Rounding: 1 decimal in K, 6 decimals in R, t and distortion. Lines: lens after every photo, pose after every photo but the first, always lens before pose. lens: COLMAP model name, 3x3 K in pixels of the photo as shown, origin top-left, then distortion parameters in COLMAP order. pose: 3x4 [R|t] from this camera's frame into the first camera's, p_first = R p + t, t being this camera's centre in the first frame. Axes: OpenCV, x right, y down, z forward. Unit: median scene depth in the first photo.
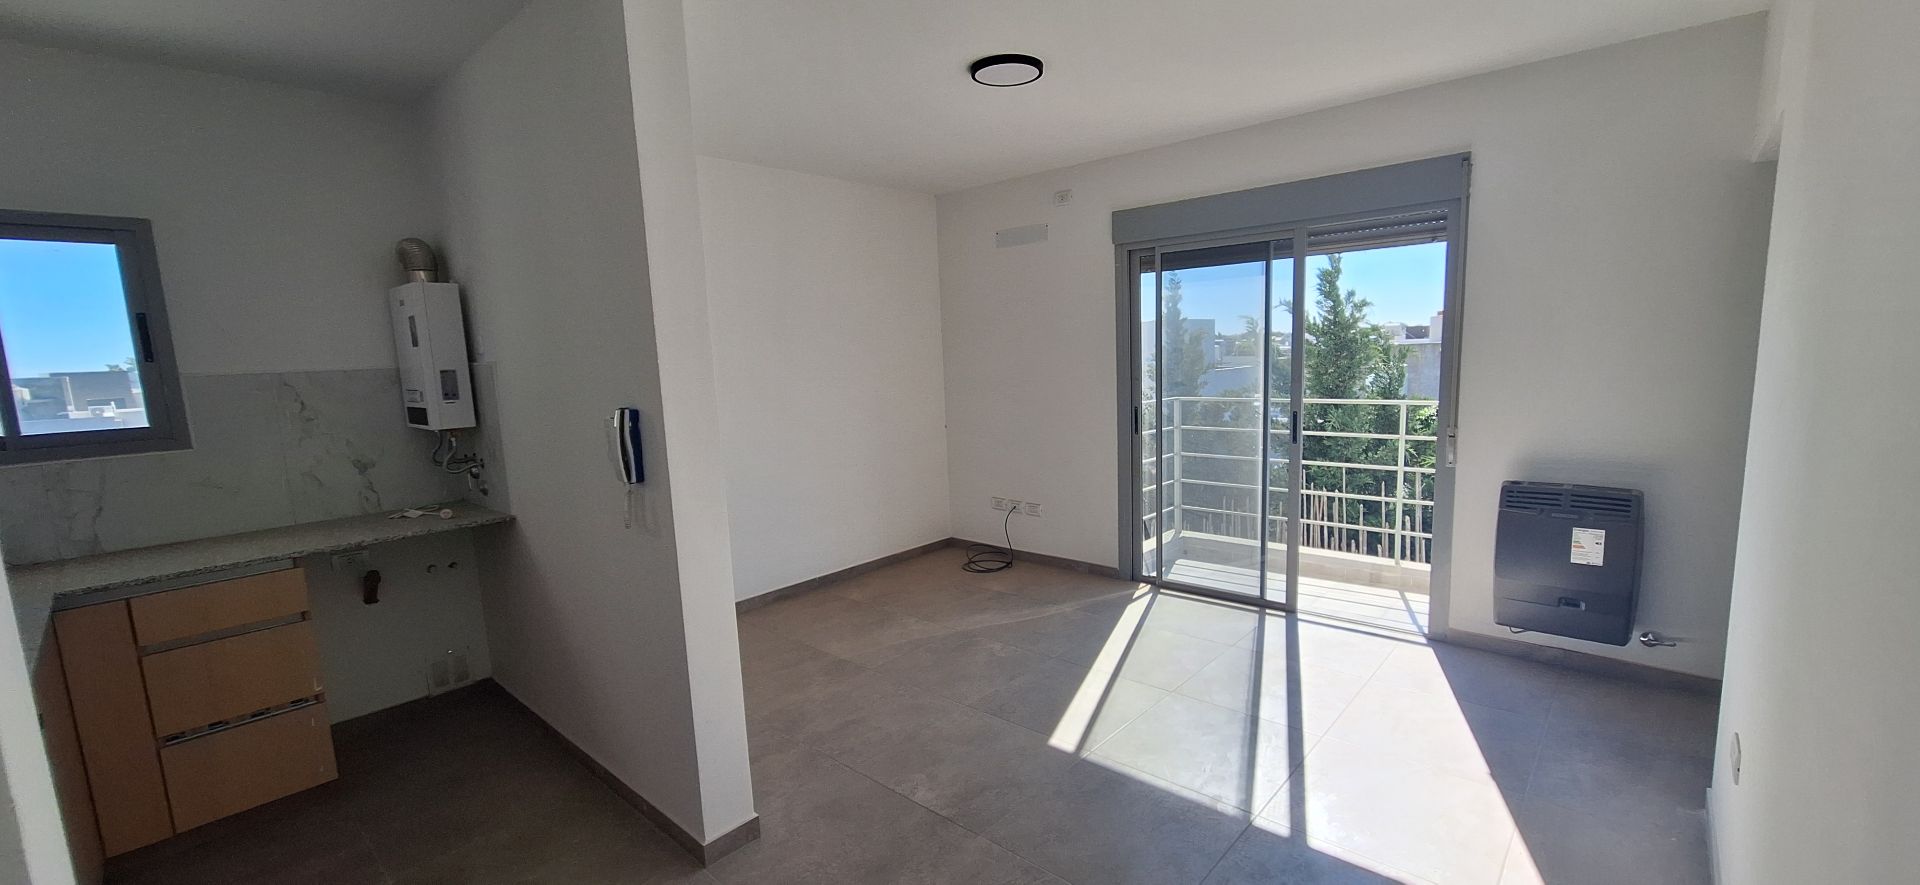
lens RADIAL K [[767.4, 0, 975.5], [0, 767.4, 451.9], [0, 0, 1]] dist [-0.000149, 0.000980]
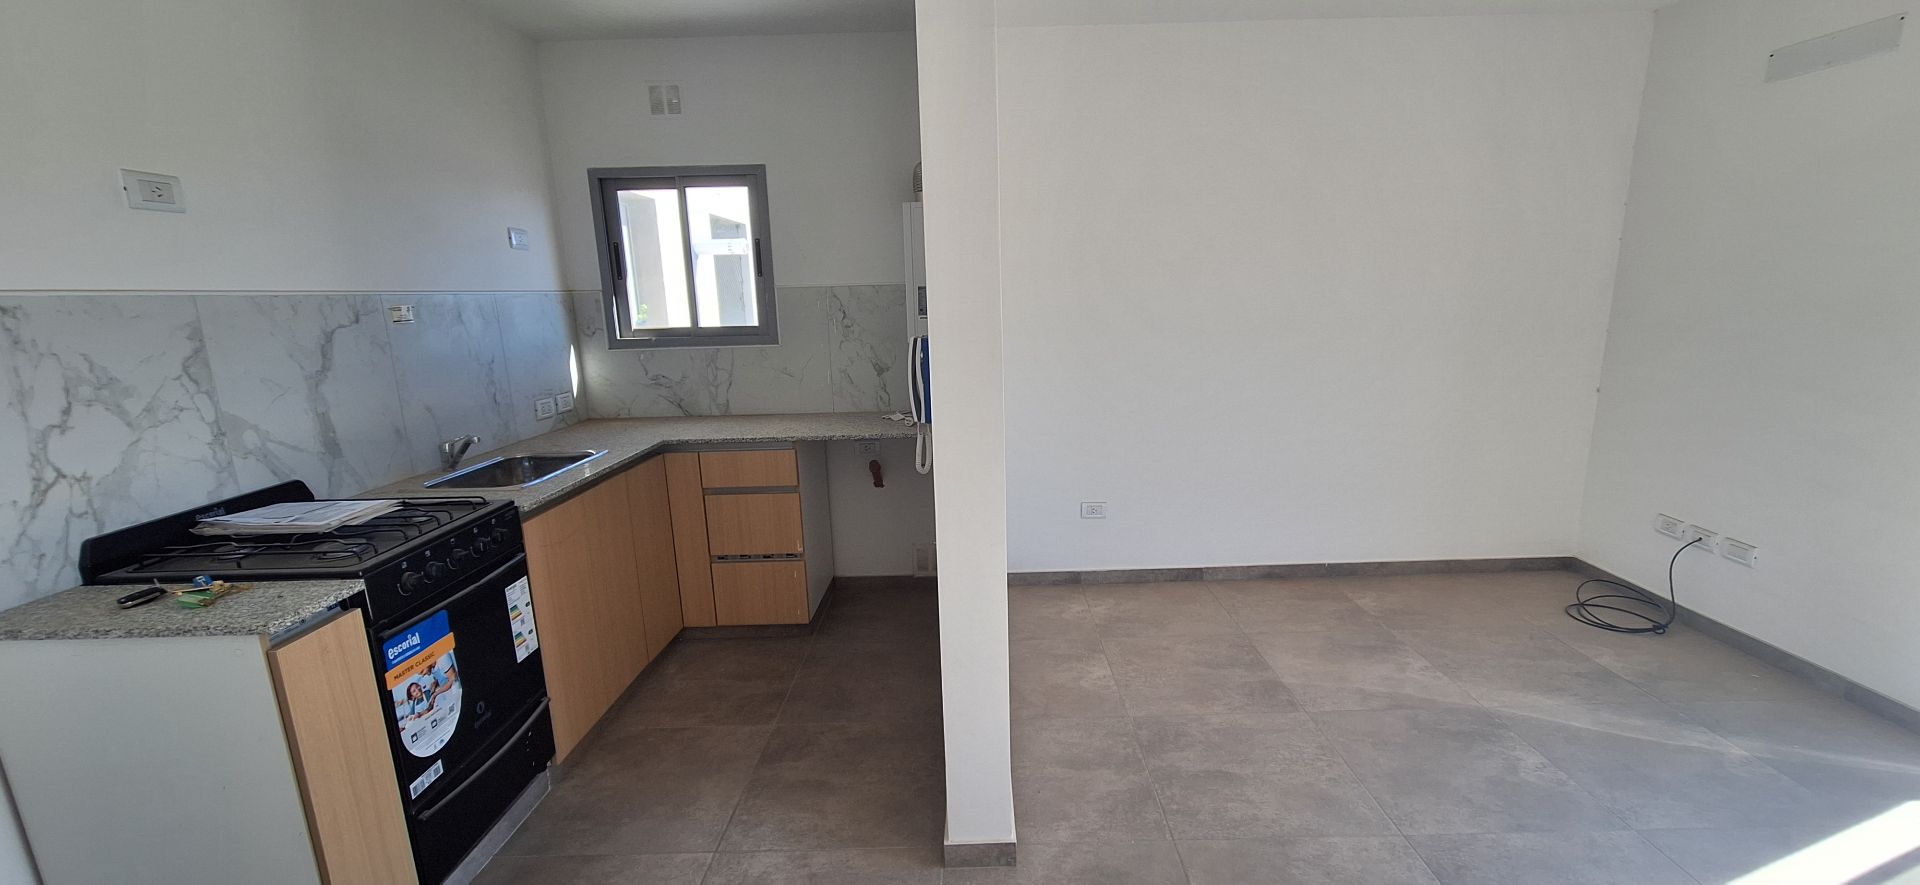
lens RADIAL K [[767.4, 0, 978.4], [0, 767.4, 453.8], [0, 0, 1]] dist [-0.000149, 0.000980]
pose [[0.668075, 0.177654, -0.722575, 0.151670], [-0.100570, 0.983728, 0.148877, -0.040528], [0.737266, -0.026792, 0.675071, 0.300489]]
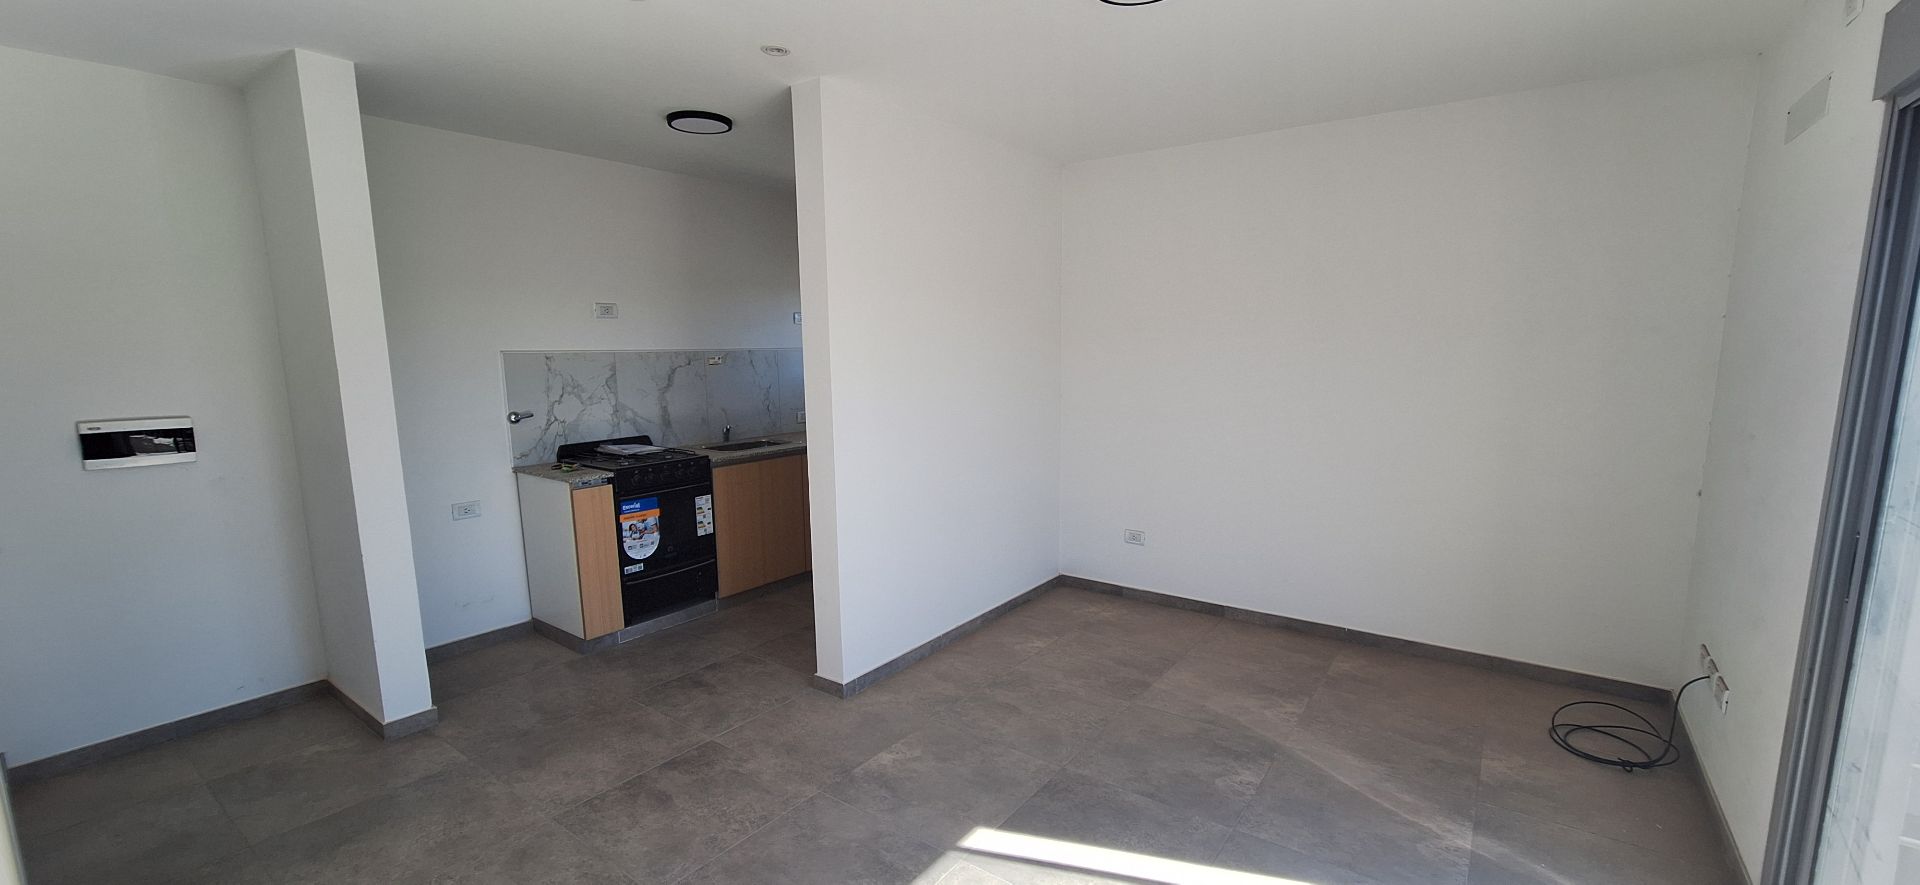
lens RADIAL K [[767.4, 0, 975.5], [0, 767.4, 449.0], [0, 0, 1]] dist [-0.000149, 0.000980]
pose [[0.102796, 0.176864, -0.978852, 0.733467], [-0.129127, 0.978111, 0.163169, -0.144966], [0.986286, 0.109623, 0.123384, 0.722637]]
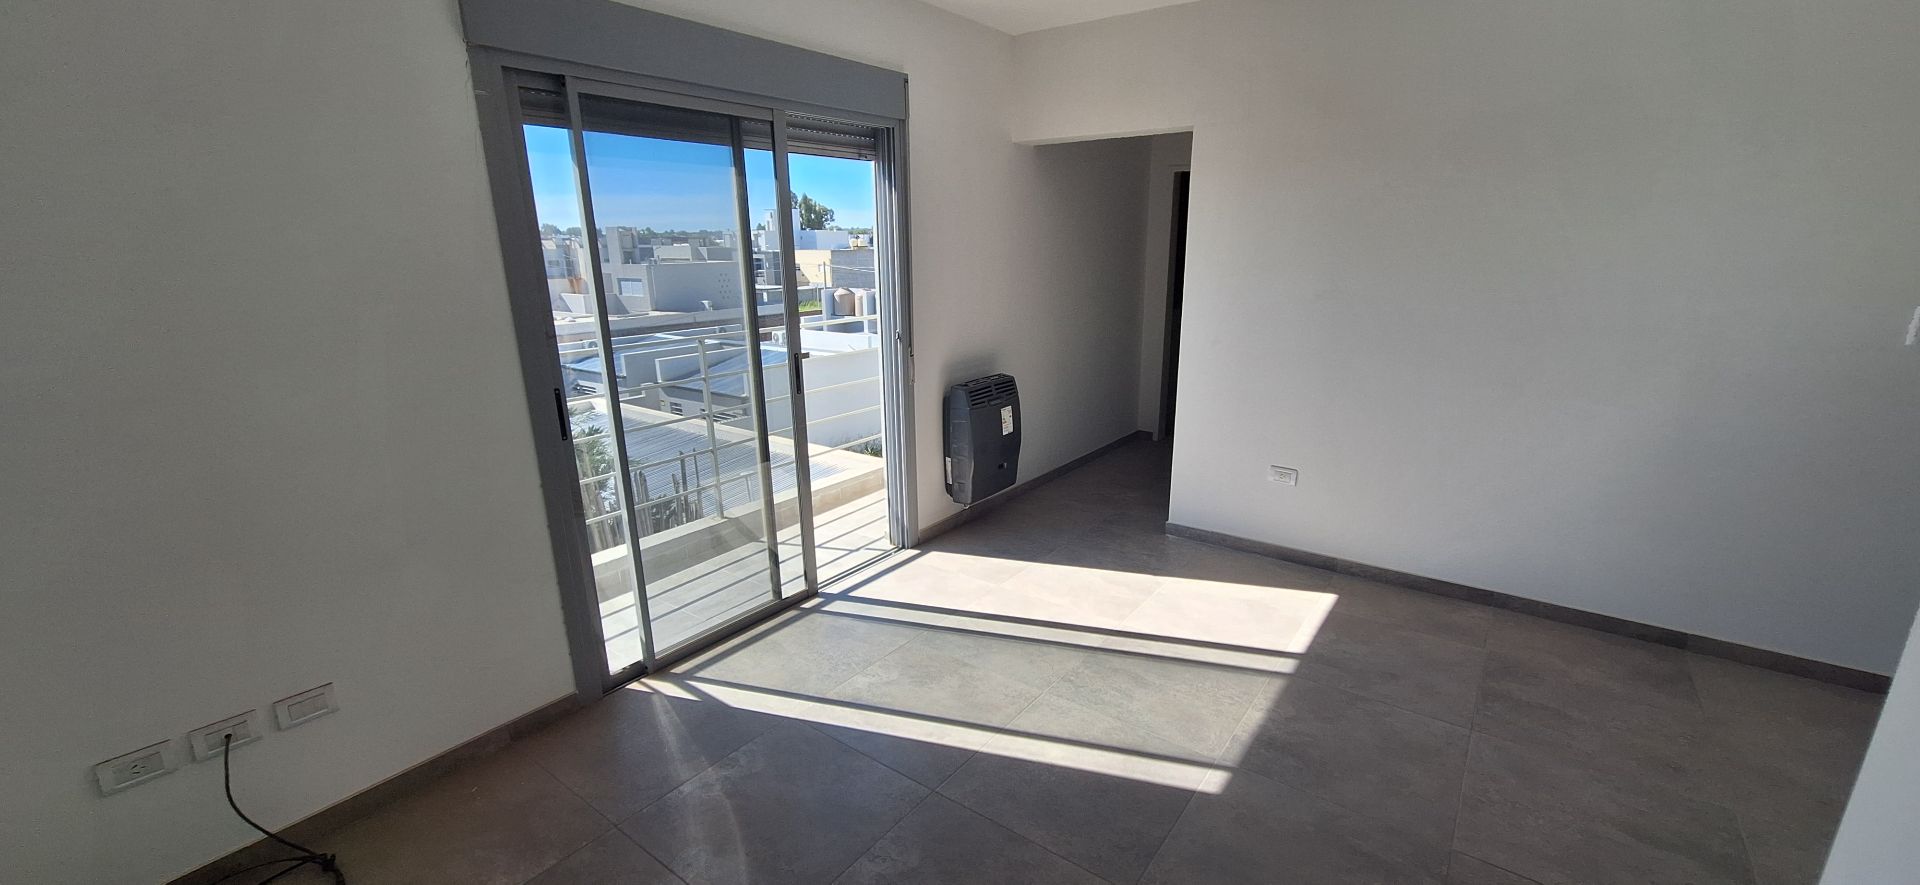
lens RADIAL K [[767.4, 0, 975.9], [0, 767.4, 449.3], [0, 0, 1]] dist [-0.000149, 0.000980]
pose [[-0.098889, -0.223184, 0.969747, -0.465677], [0.145746, 0.960766, 0.235979, -0.139947], [-0.984367, 0.164672, -0.062481, 1.048620]]
